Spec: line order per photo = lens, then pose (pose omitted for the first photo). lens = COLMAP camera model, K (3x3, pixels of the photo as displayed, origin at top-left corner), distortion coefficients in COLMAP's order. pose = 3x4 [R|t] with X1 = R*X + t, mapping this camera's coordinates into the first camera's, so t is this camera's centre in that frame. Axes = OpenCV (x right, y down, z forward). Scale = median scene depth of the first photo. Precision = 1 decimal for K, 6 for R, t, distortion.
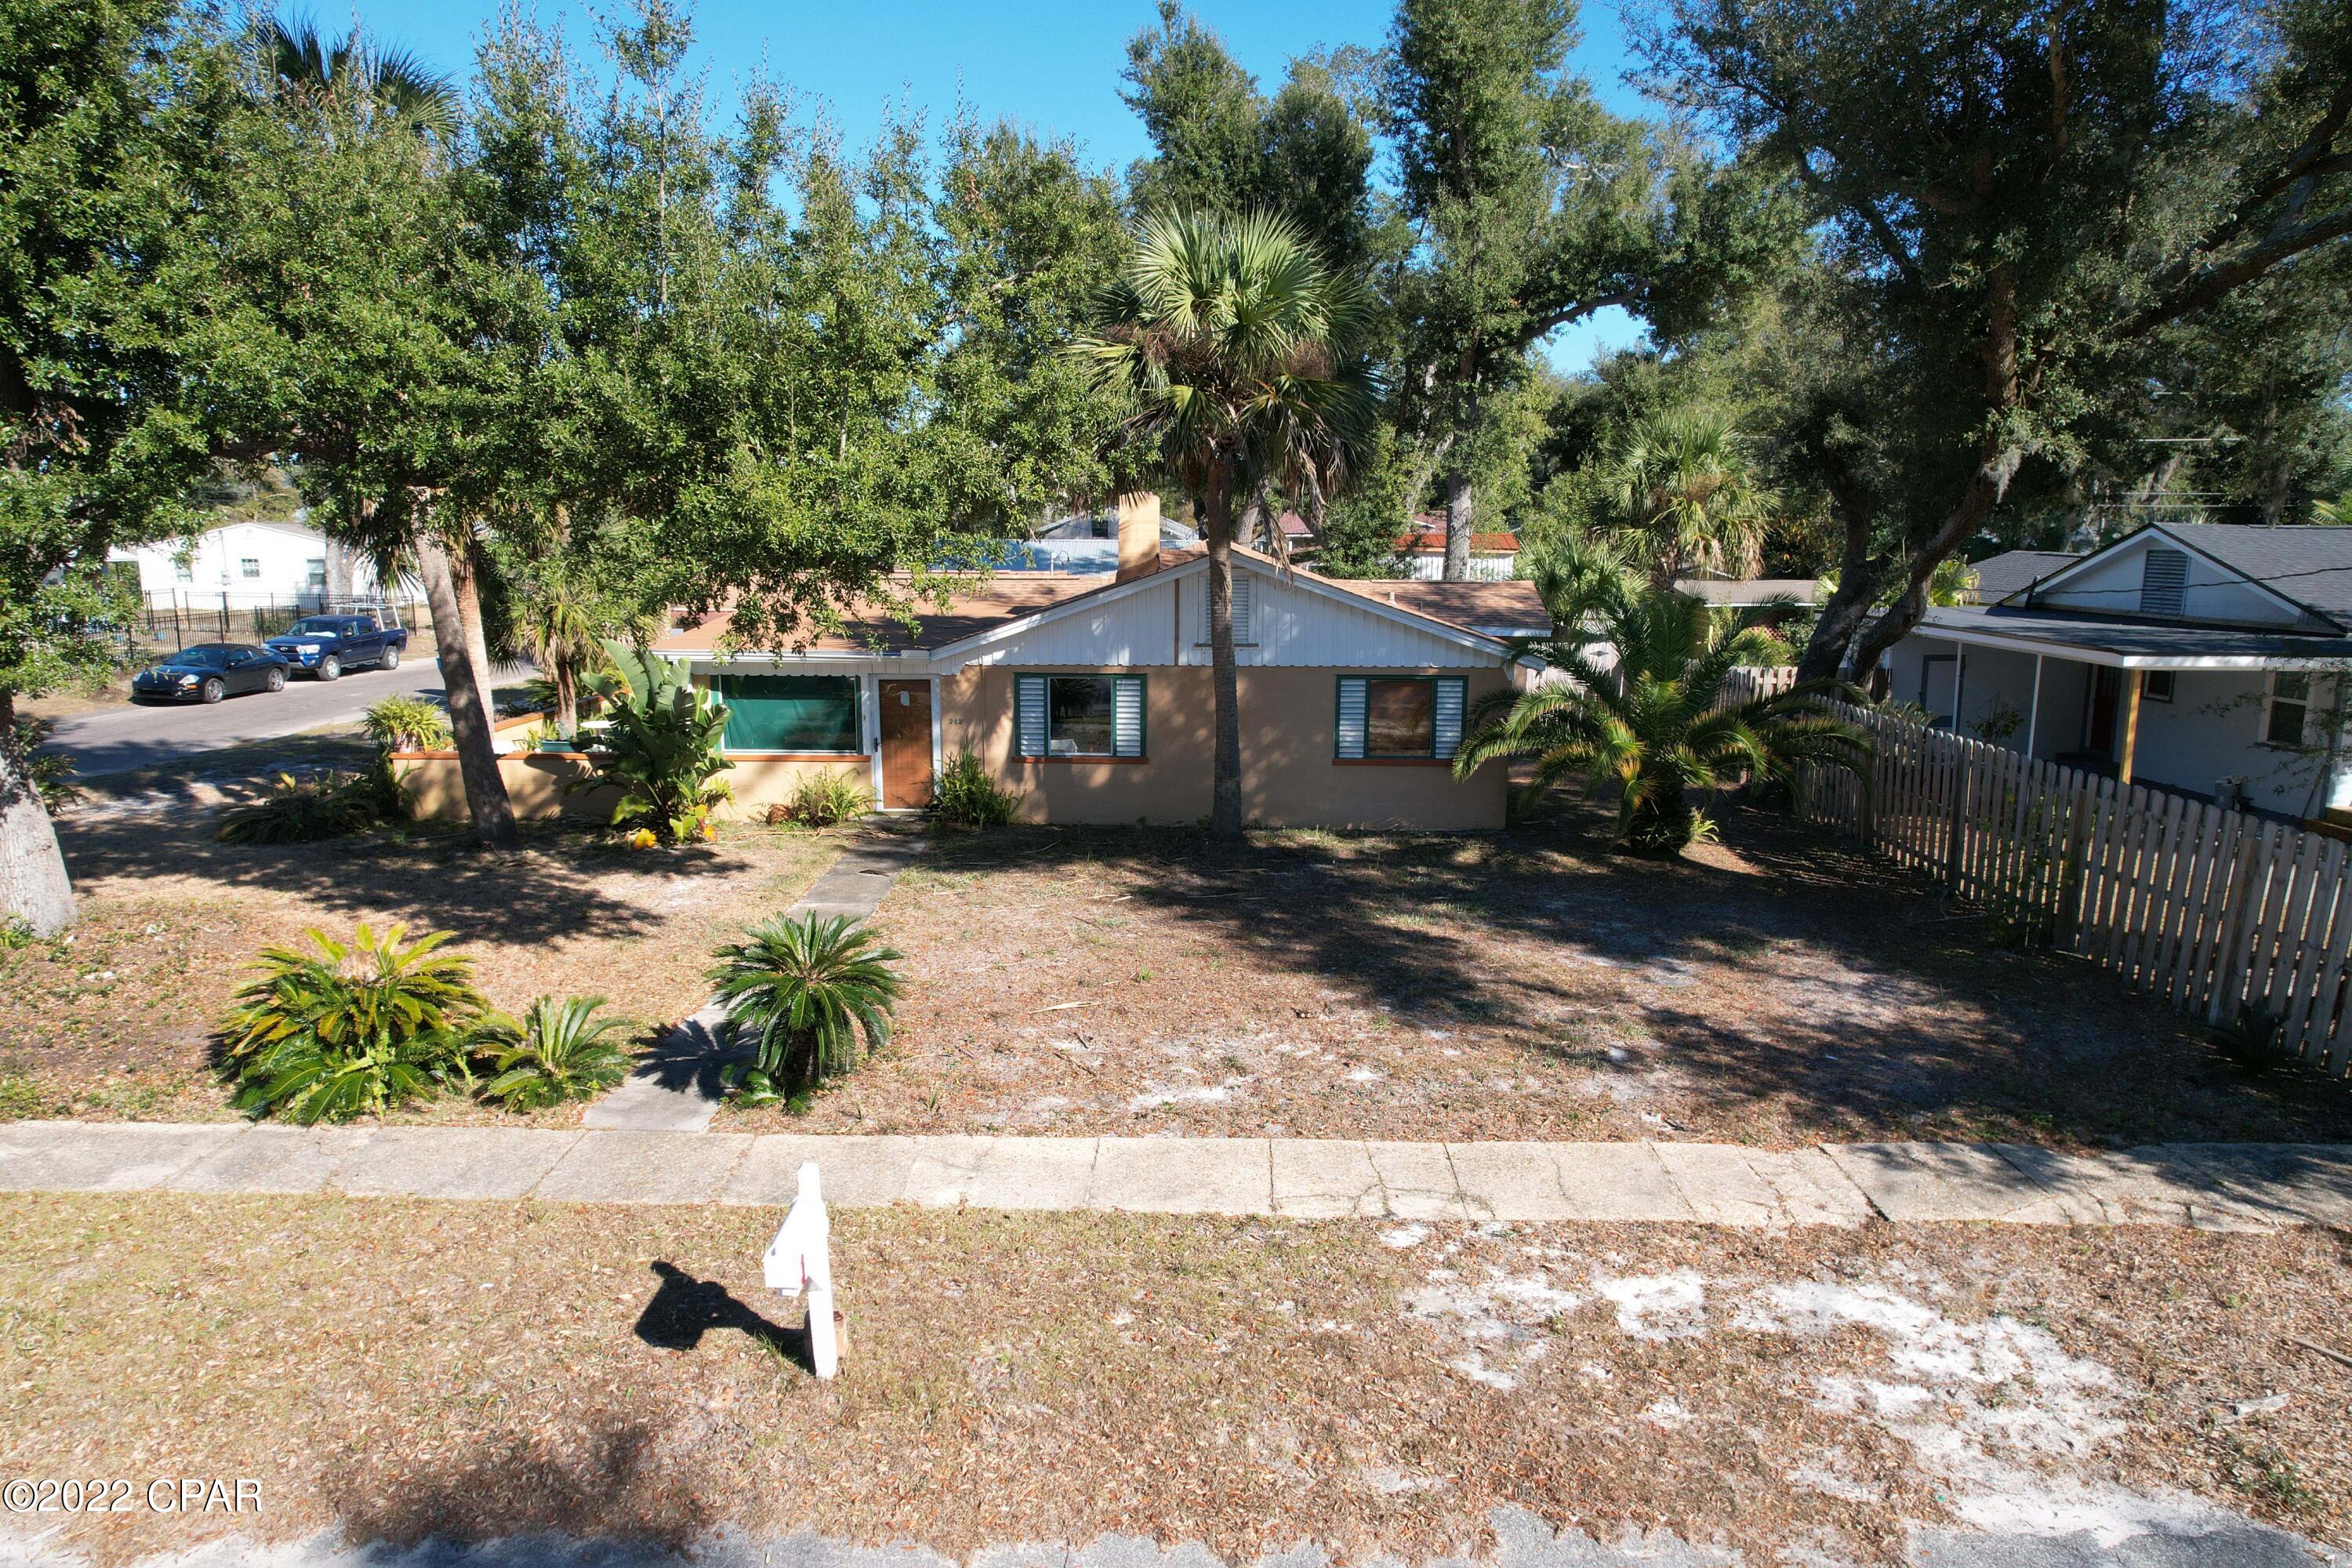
lens RADIAL K [[1492.8, 0, 1181.4], [0, 1492.8, 788.6], [0, 0, 1]] dist [-0.037210, 0.015461]
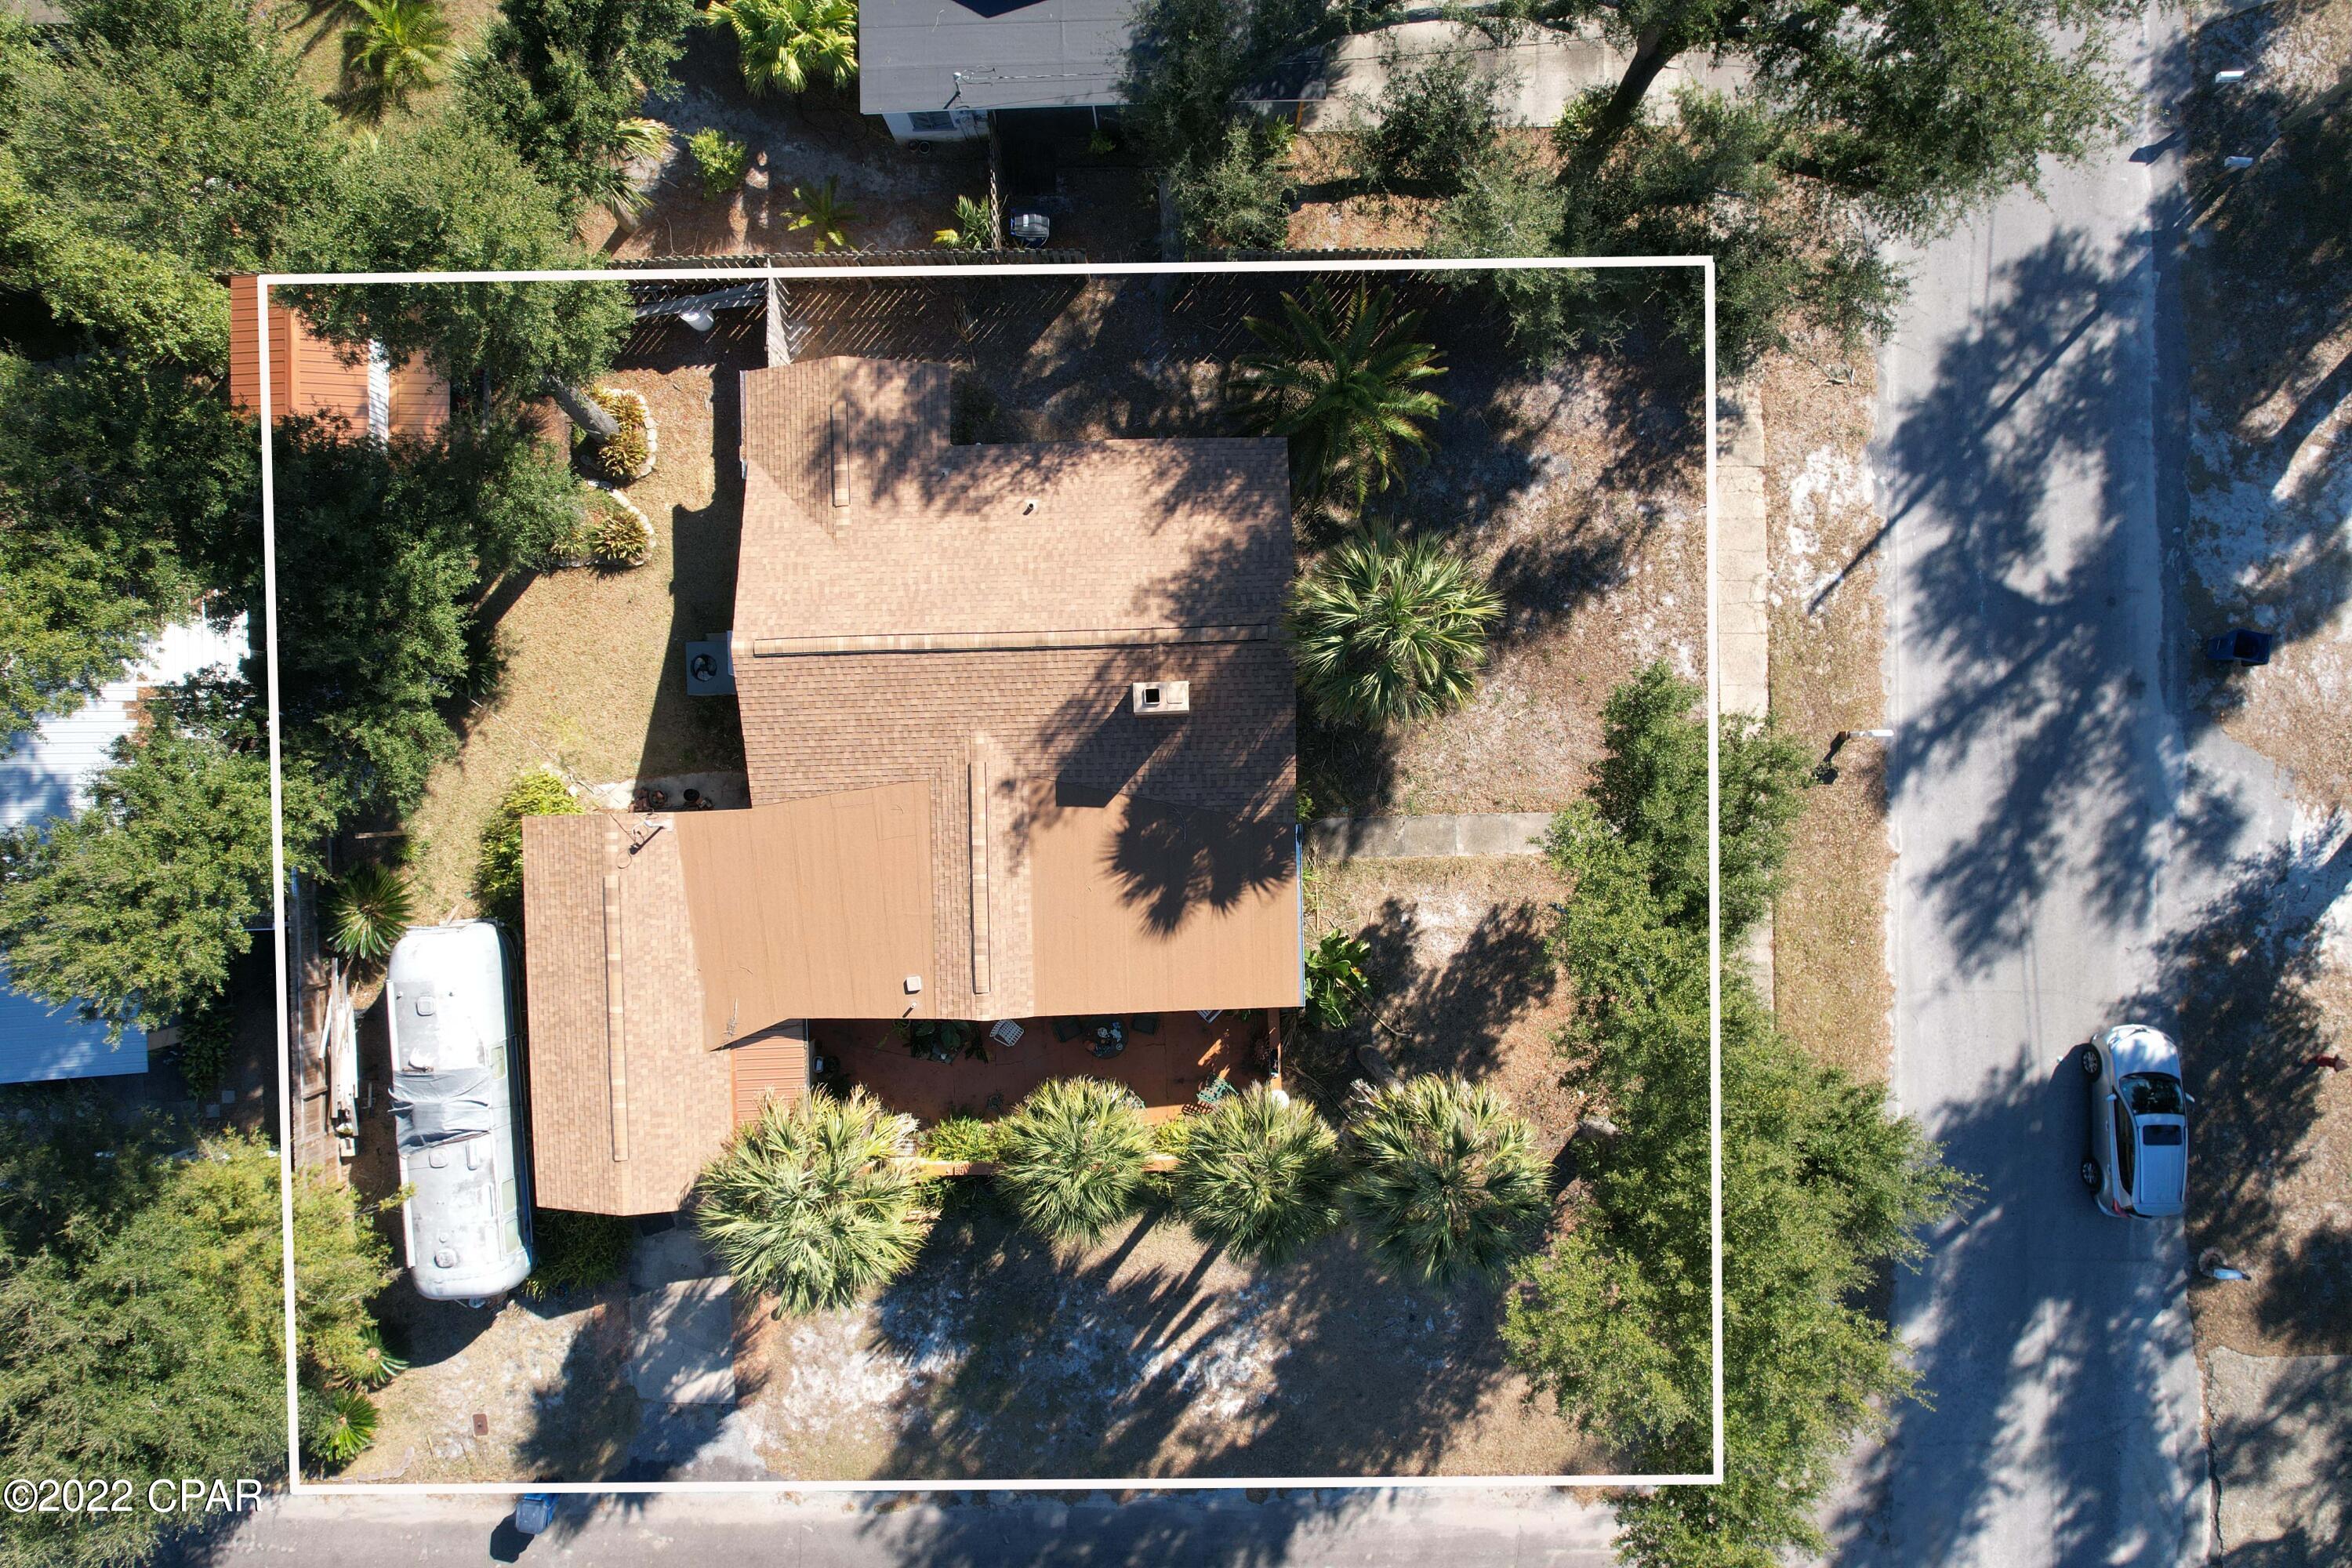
lens RADIAL K [[1492.8, 0, 1180.9], [0, 1492.8, 791.6], [0, 0, 1]] dist [-0.037210, 0.015461]
pose [[-0.035378, -0.999230, -0.016959, -0.165498], [0.176925, -0.022963, 0.983956, -2.776853], [-0.983588, 0.031810, 0.177601, 1.380932]]
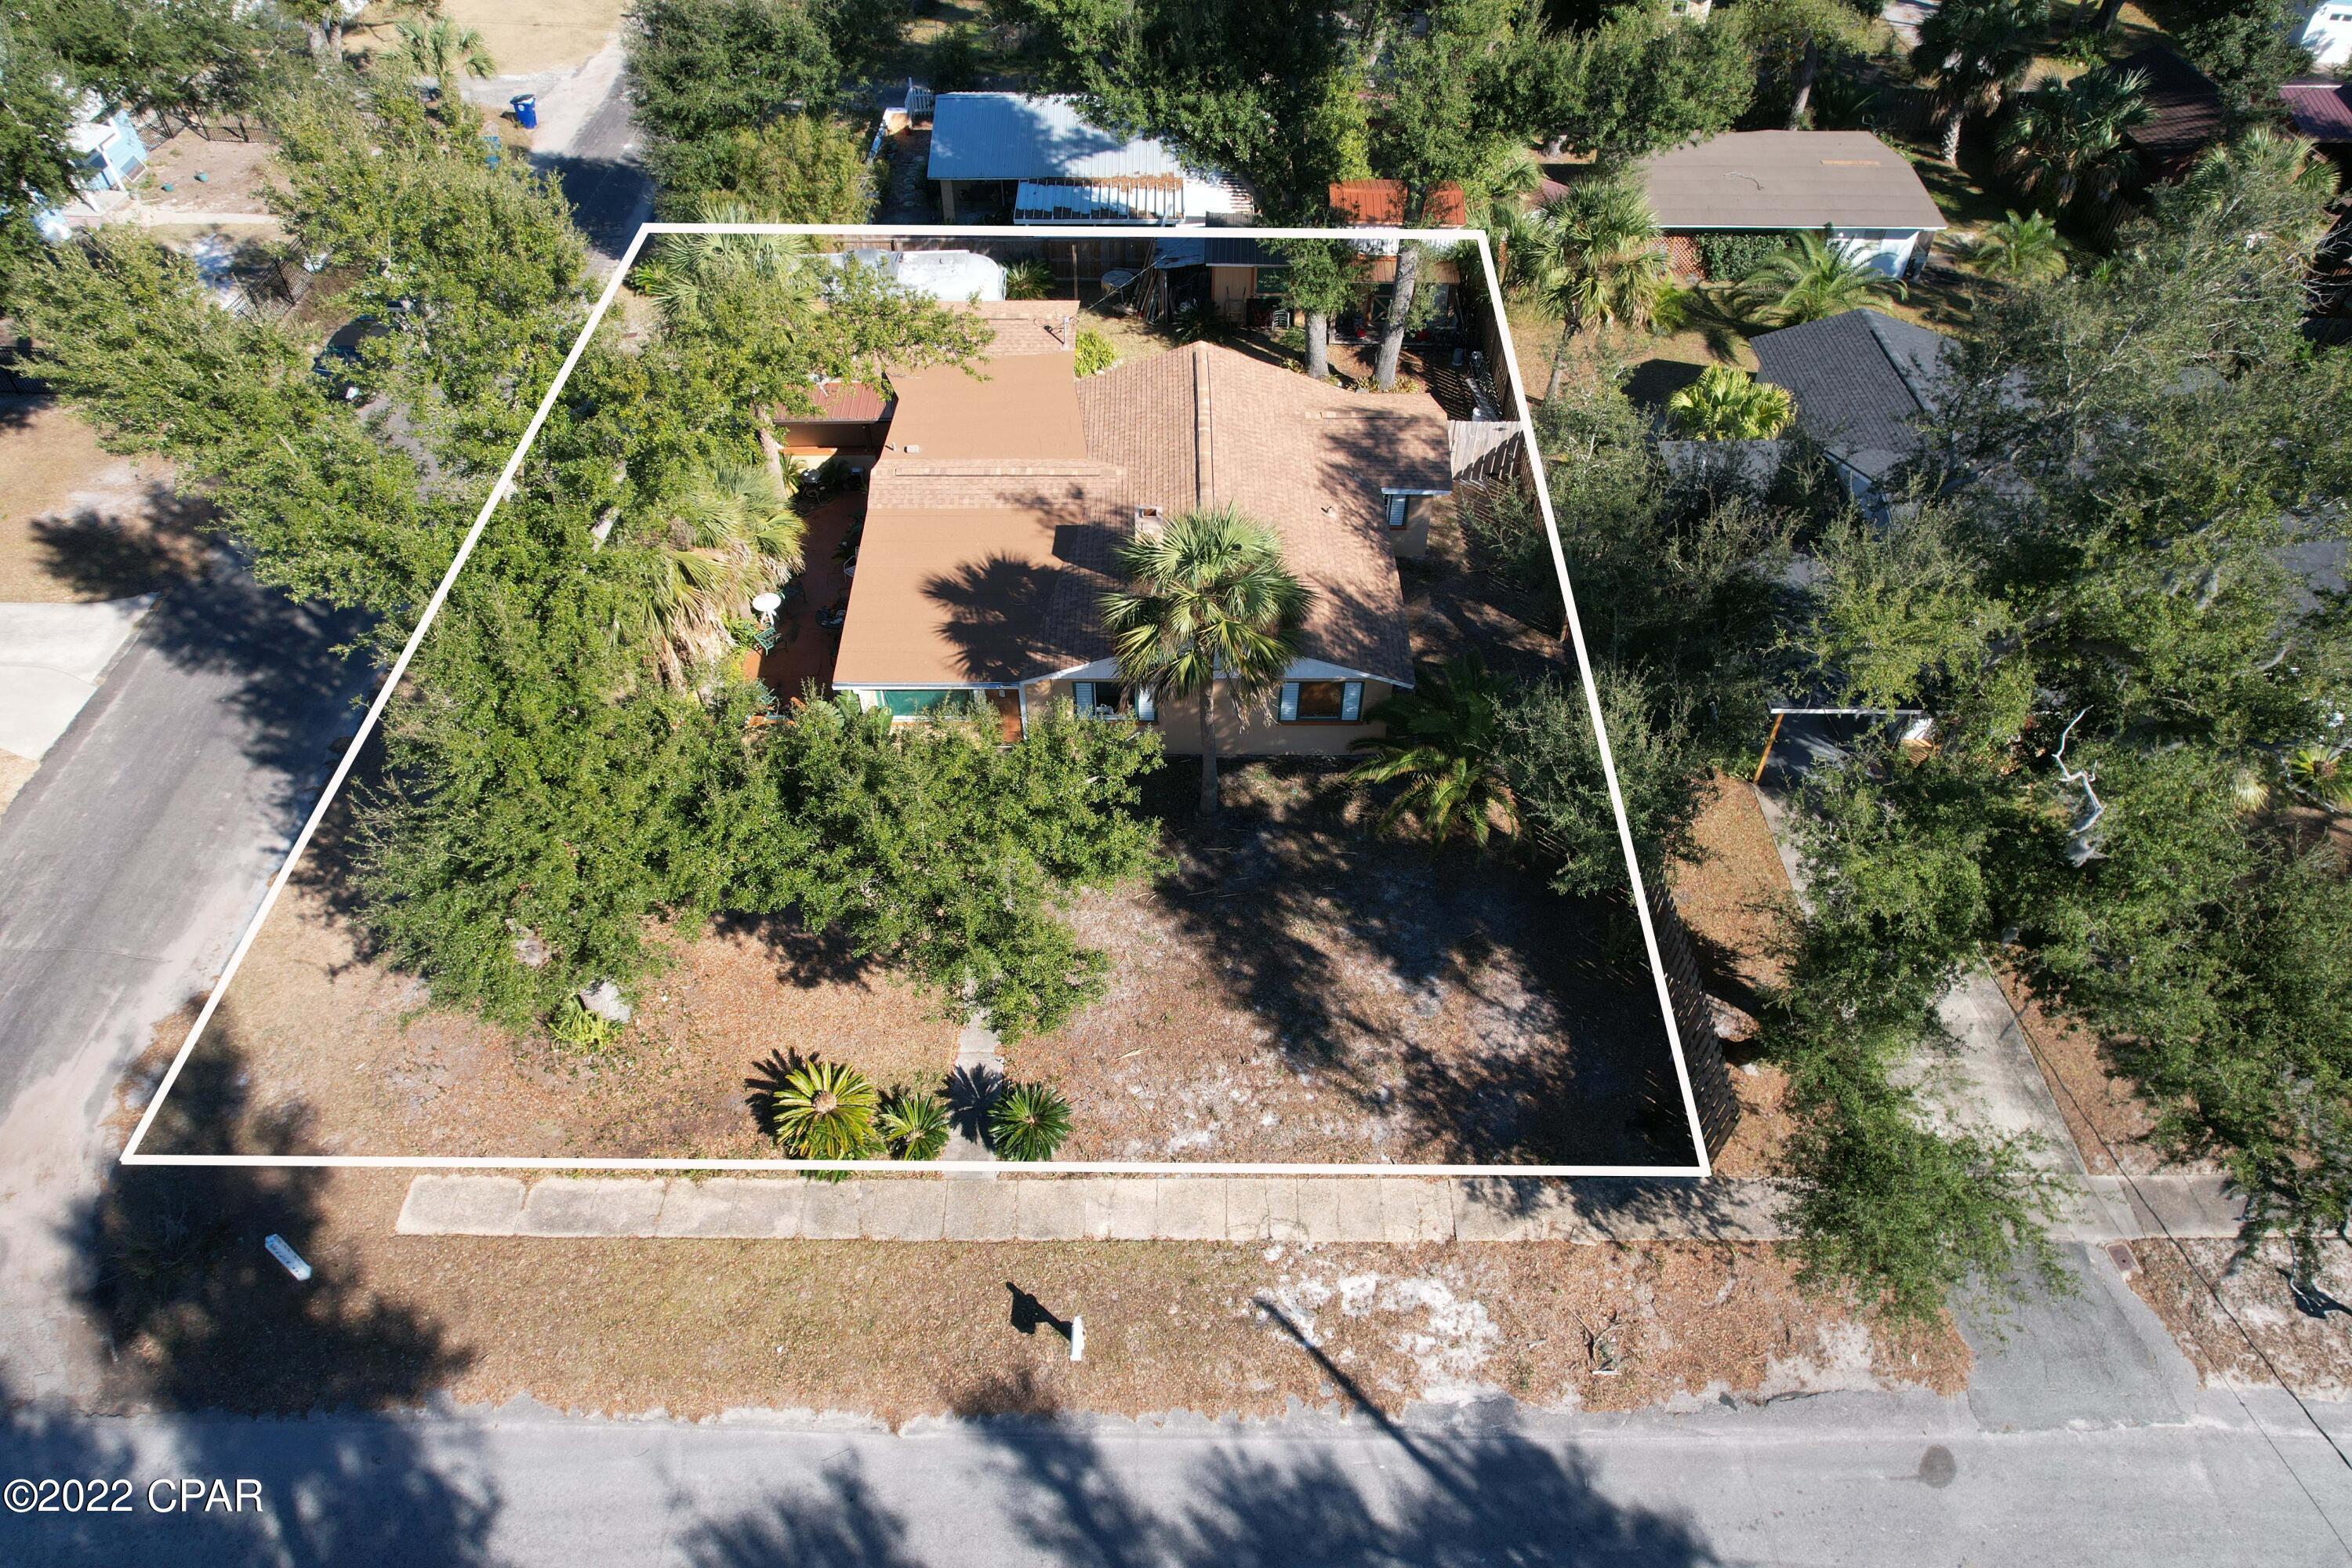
lens RADIAL K [[1492.8, 0, 1178.9], [0, 1492.8, 785.1], [0, 0, 1]] dist [-0.037210, 0.015461]
pose [[0.999854, -0.012675, 0.011484, -0.033804], [0.003761, 0.817908, 0.575336, -1.485344], [-0.016685, -0.575209, 0.817836, -0.553713]]
